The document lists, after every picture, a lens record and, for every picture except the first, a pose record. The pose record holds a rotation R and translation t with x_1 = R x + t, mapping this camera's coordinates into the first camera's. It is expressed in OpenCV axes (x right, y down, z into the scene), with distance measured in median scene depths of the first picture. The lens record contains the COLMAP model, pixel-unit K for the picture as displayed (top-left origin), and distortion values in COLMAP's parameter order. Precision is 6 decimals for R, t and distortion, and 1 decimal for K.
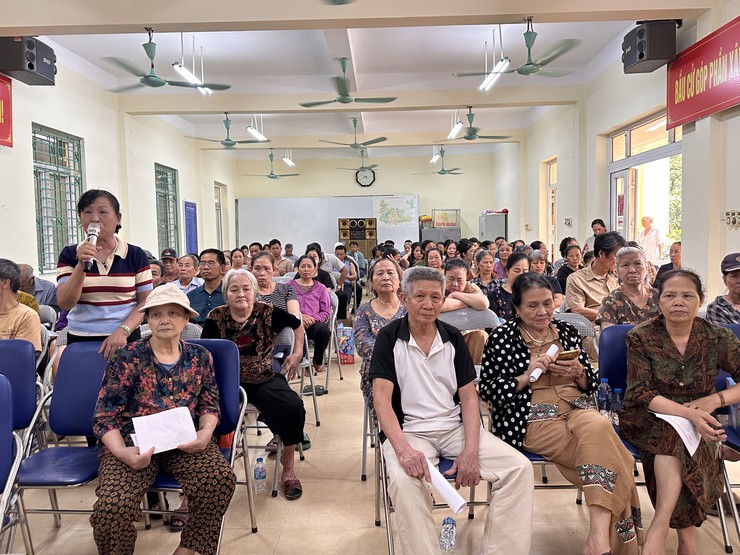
lens RADIAL K [[588.4, 0, 375.6], [0, 588.4, 277.1], [0, 0, 1]] dist [0.008797, 0.000011]
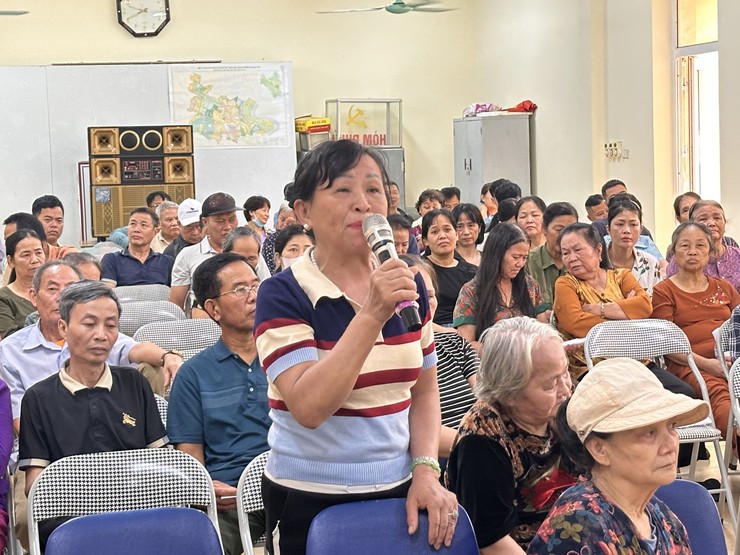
lens RADIAL K [[1649.2, 0, 370.0], [0, 1649.2, 277.1], [0, 0, 1]] dist [0.002789, 0.000000]
pose [[0.962077, -0.028994, 0.271233, -0.174152], [0.026976, 0.999574, 0.011167, -0.013747], [-0.271441, -0.003427, 0.962449, -0.022573]]
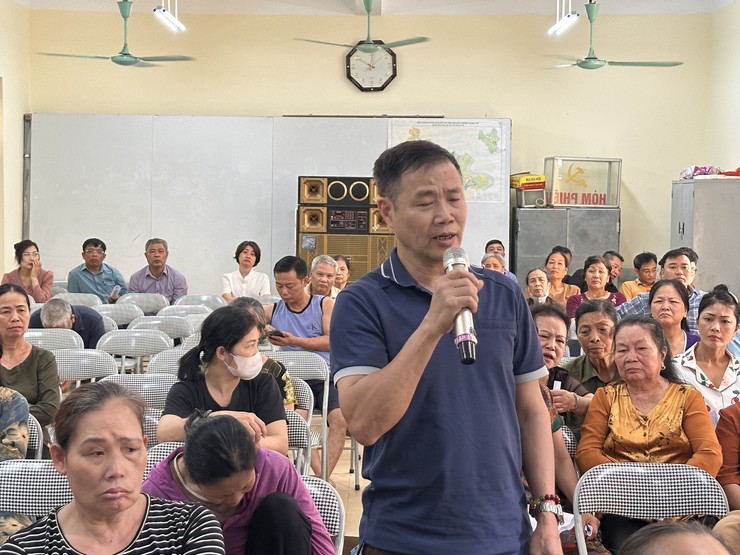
lens RADIAL K [[1369.7, 0, 366.1], [0, 1369.7, 278.5], [0, 0, 1]] dist [0.019614, 0.000000]
pose [[0.999505, 0.030054, 0.009319, -0.026187], [-0.030002, 0.999534, -0.005630, -0.030520], [-0.009484, 0.005348, 0.999941, 0.127996]]
